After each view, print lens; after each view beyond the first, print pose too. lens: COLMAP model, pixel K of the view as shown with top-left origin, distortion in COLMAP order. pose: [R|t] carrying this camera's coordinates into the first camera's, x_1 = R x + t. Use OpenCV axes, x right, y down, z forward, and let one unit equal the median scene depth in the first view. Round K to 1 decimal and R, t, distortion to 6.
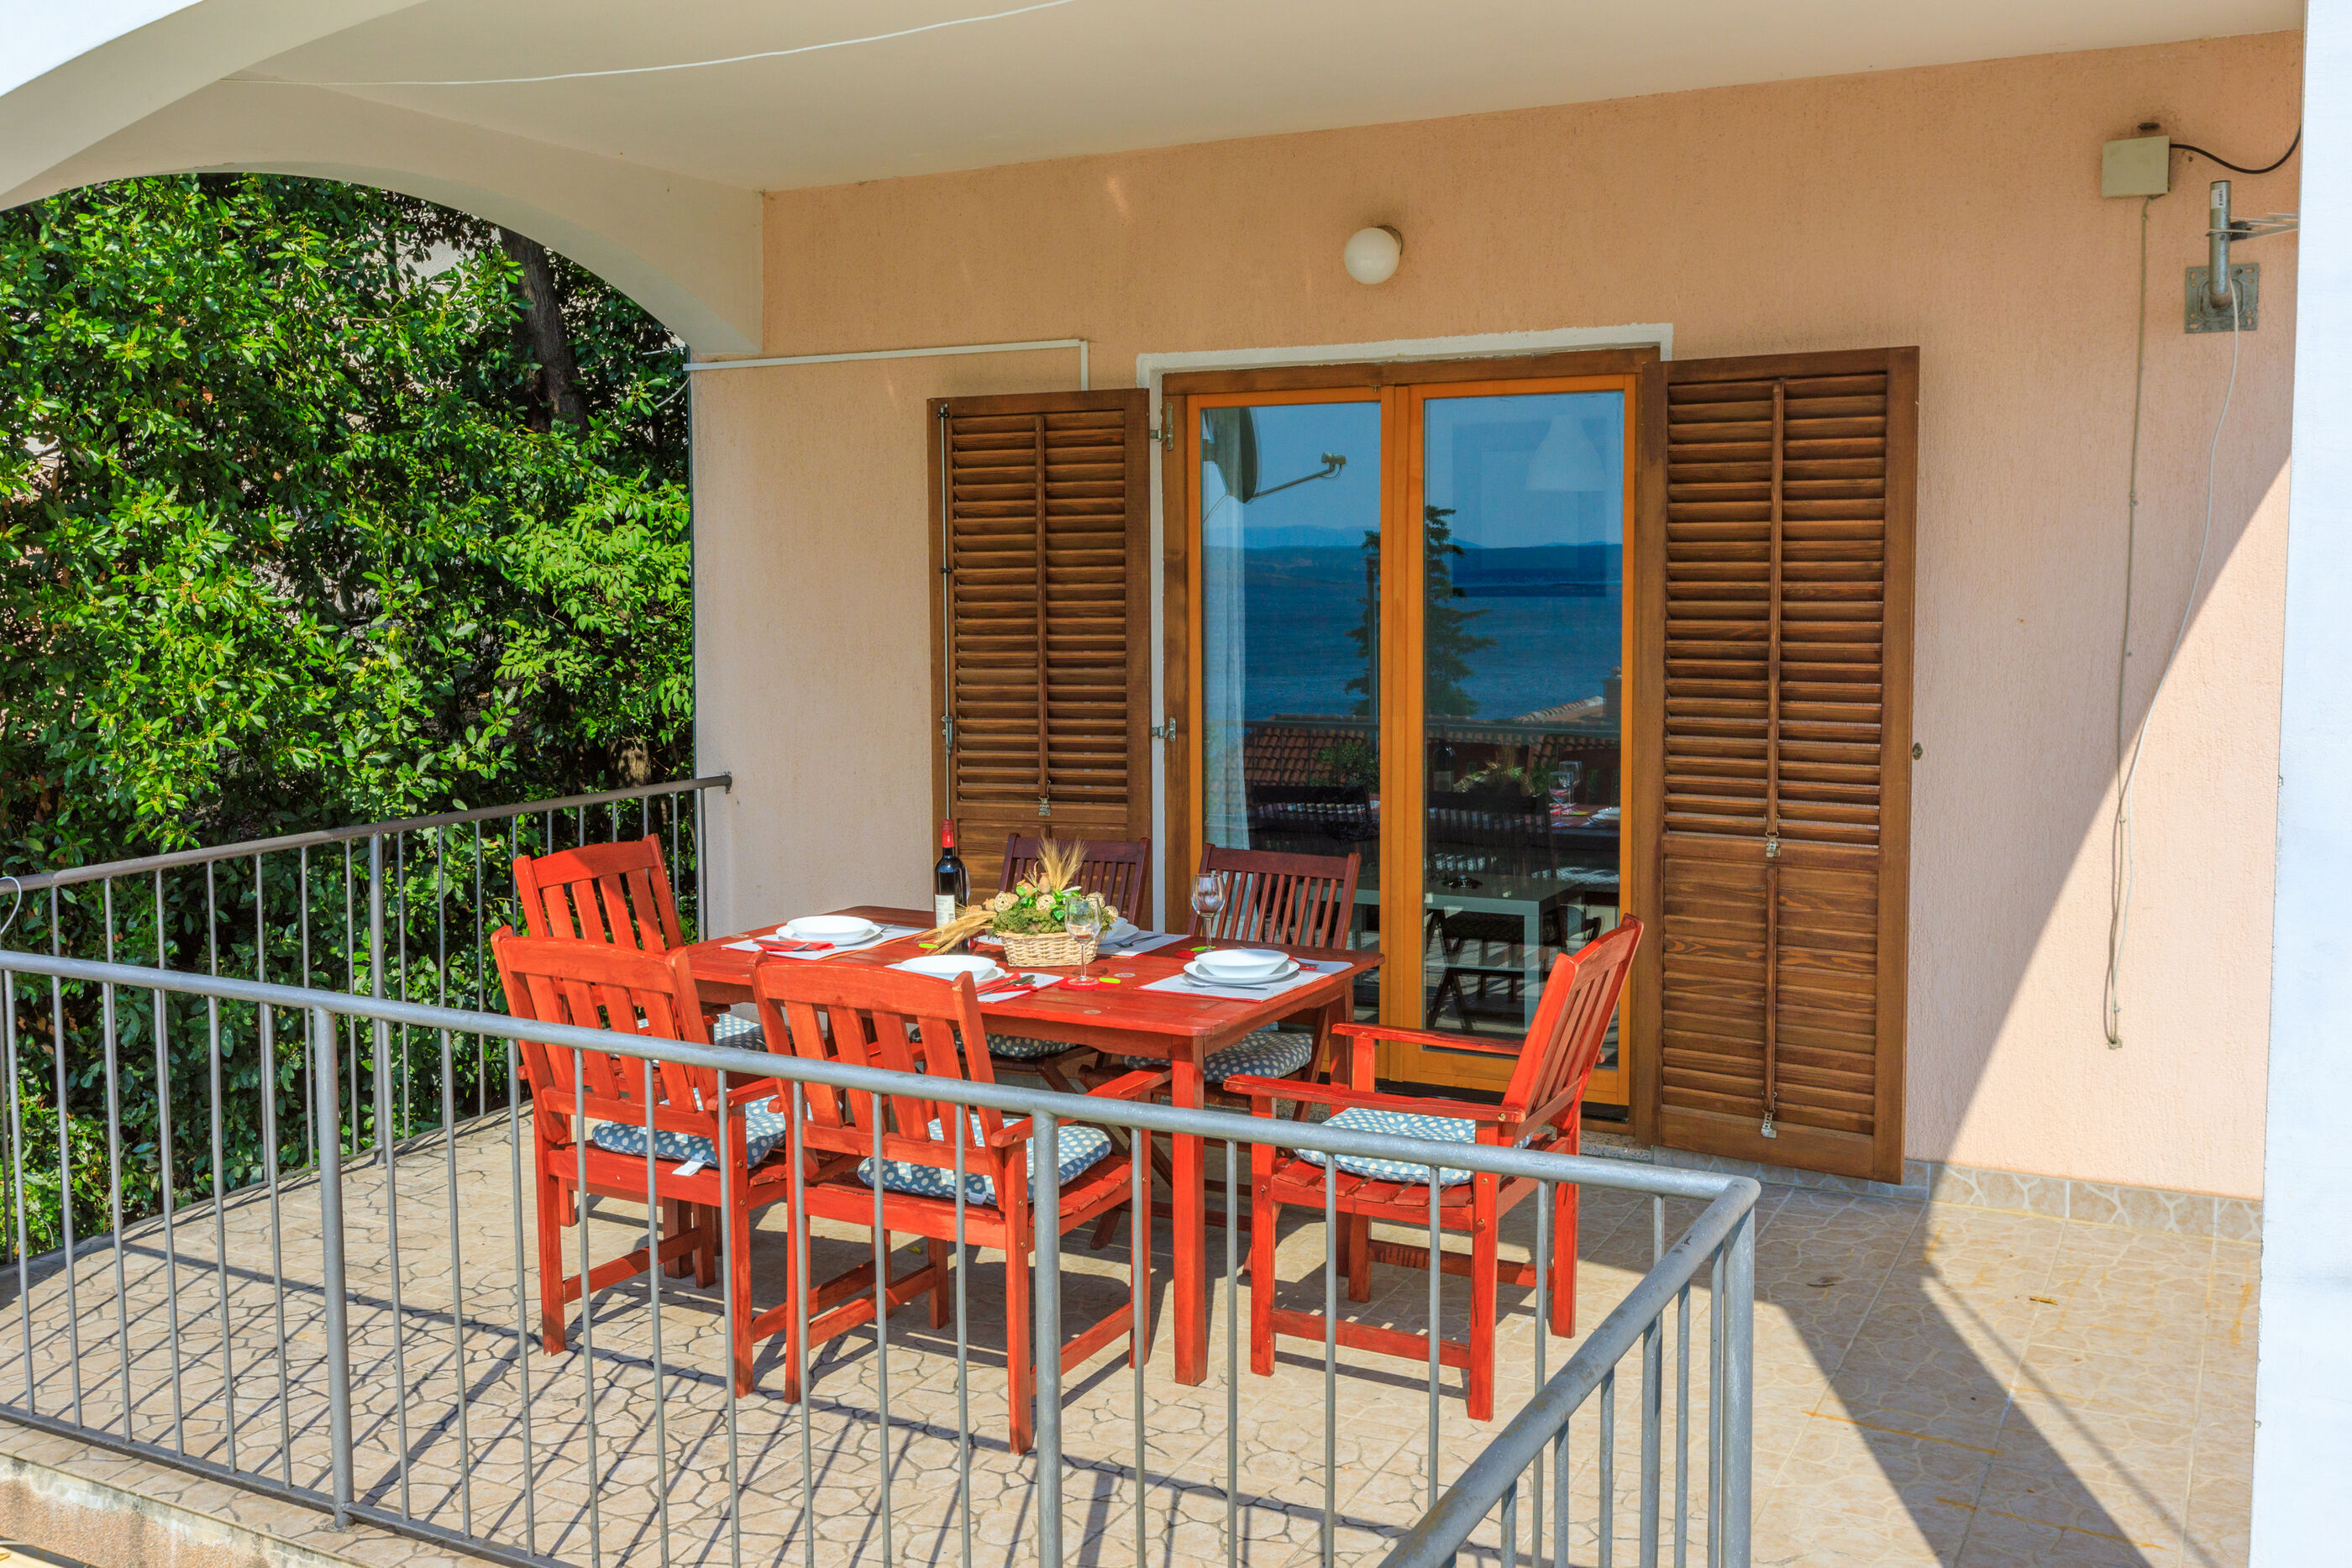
lens RADIAL K [[2119.3, 0, 1212.7], [0, 2119.3, 721.1], [0, 0, 1]] dist [0.011256, 0.006693]
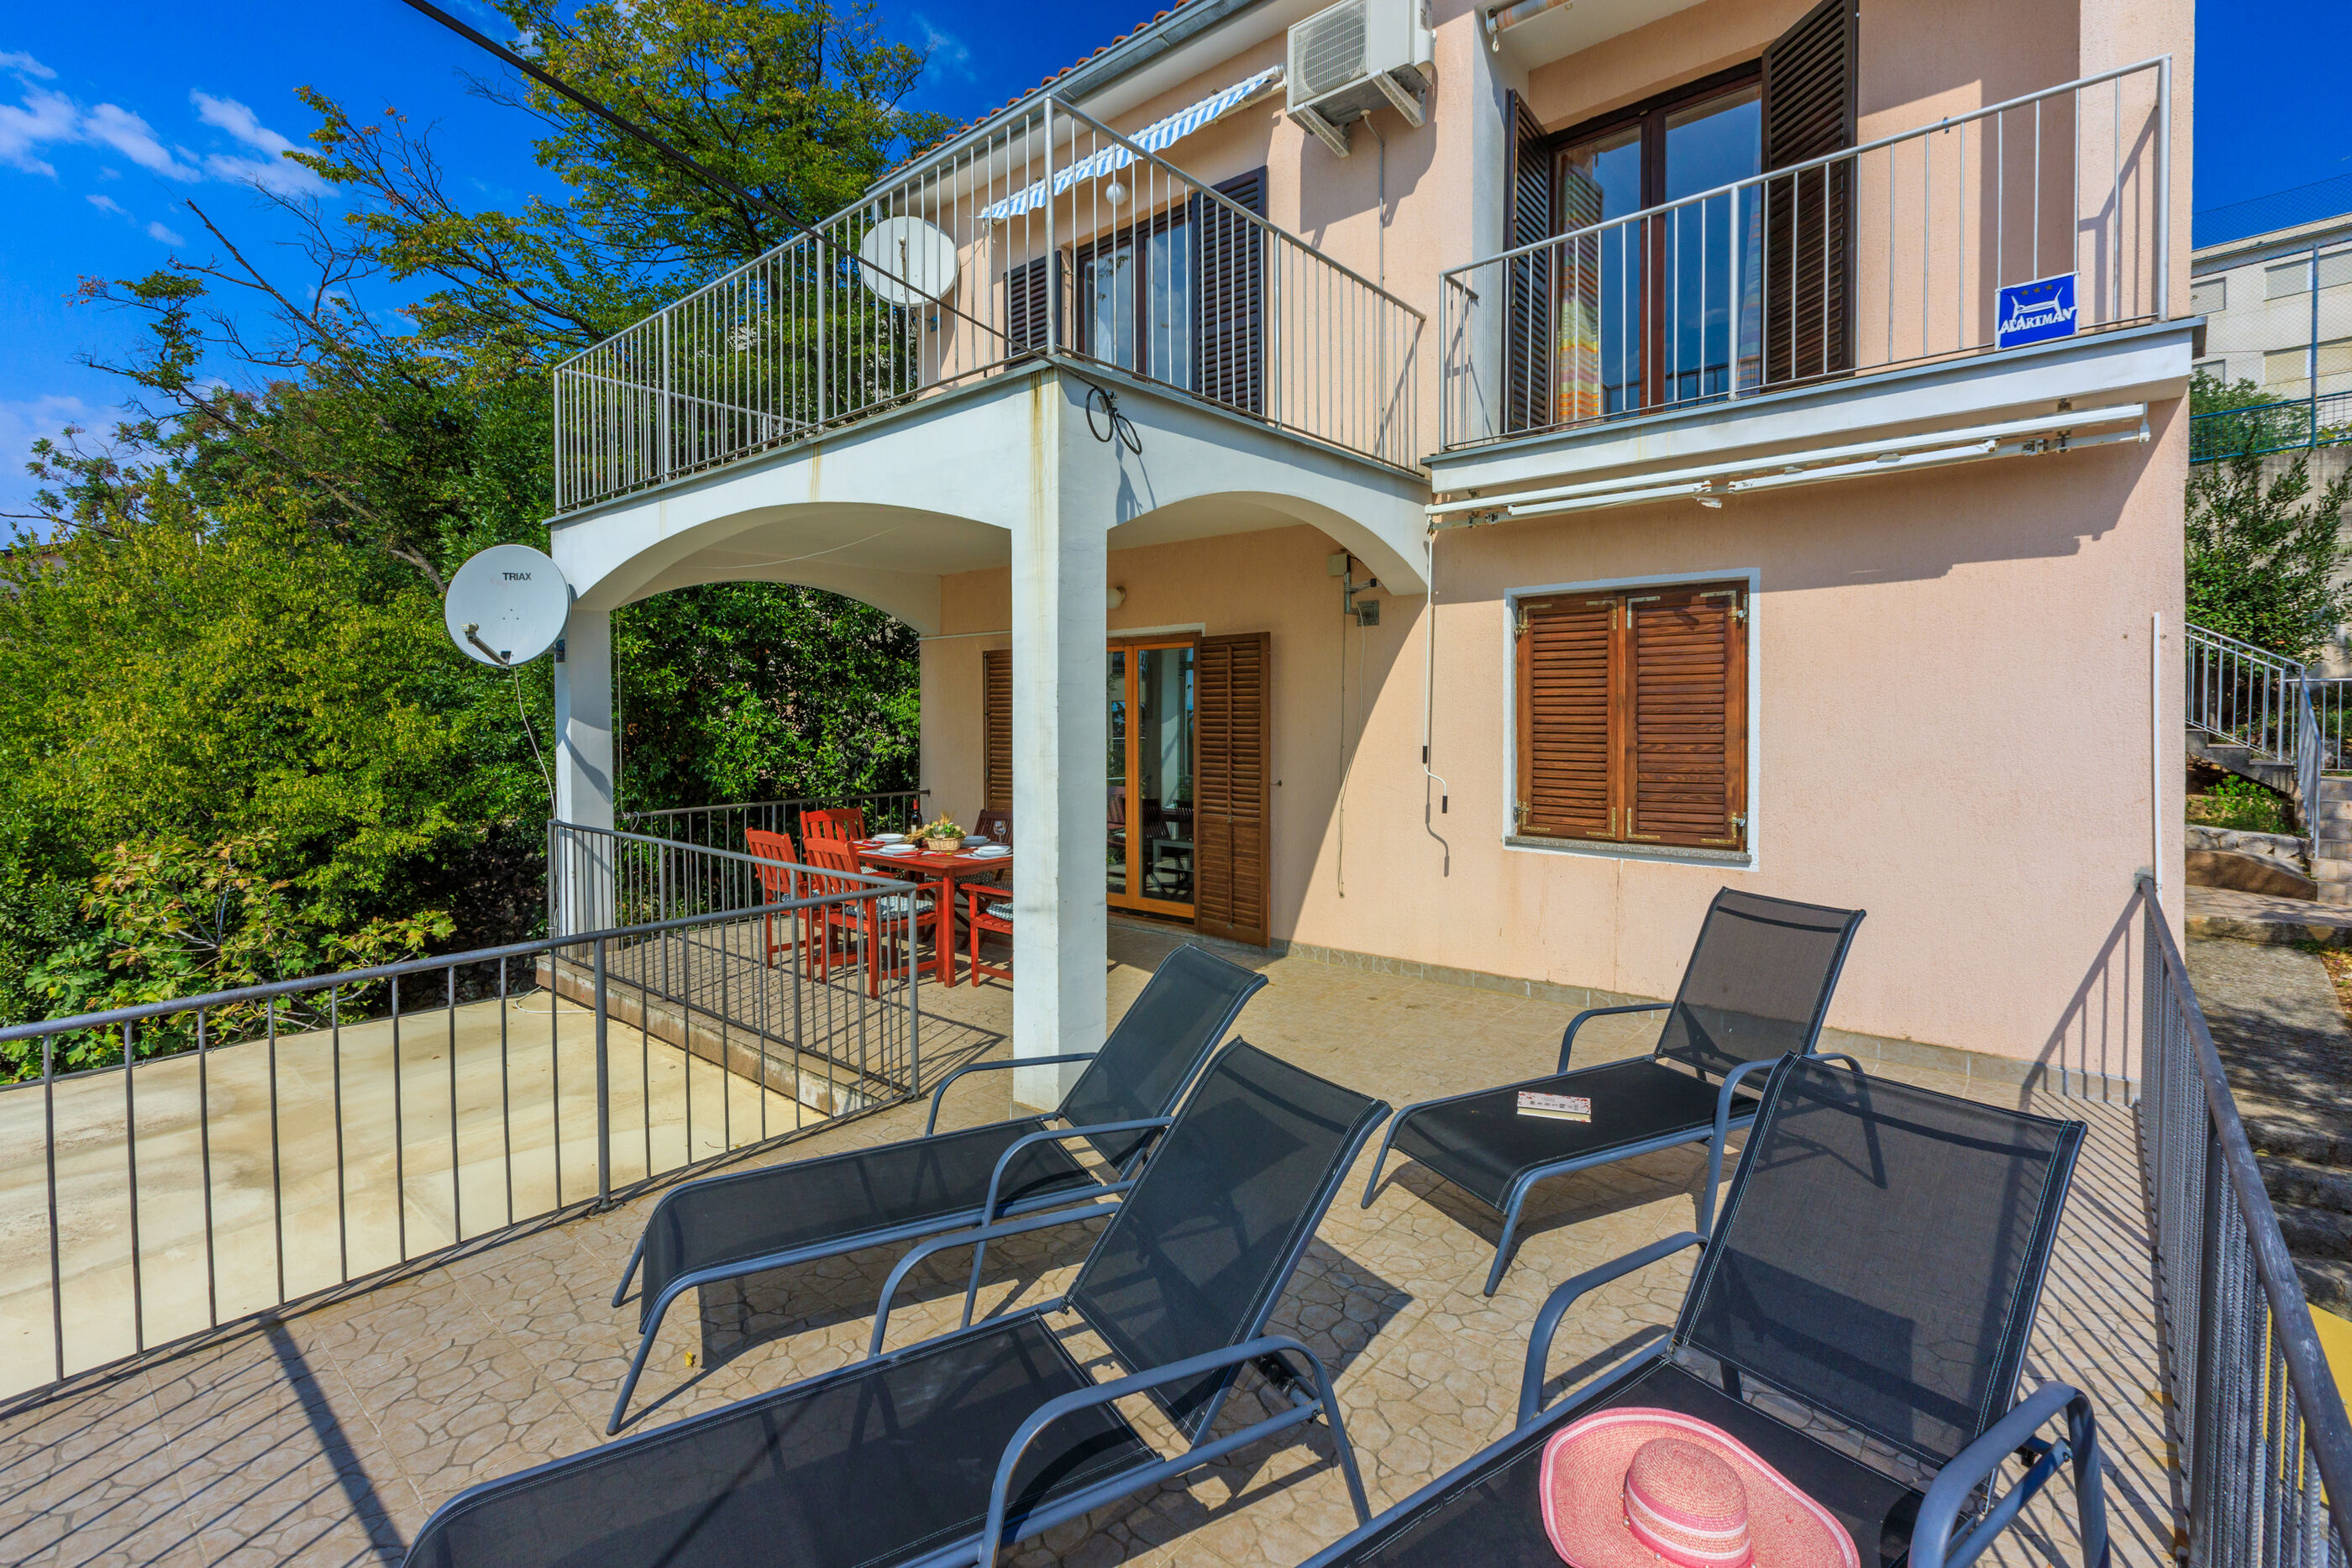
lens RADIAL K [[1078.6, 0, 1243.0], [0, 1078.6, 713.4], [0, 0, 1]] dist [0.001240, -0.001832]
pose [[0.974672, 0.002289, -0.223629, 0.568828], [-0.016446, 0.997974, -0.061465, 0.010666], [0.223035, 0.063586, 0.972734, -0.311586]]
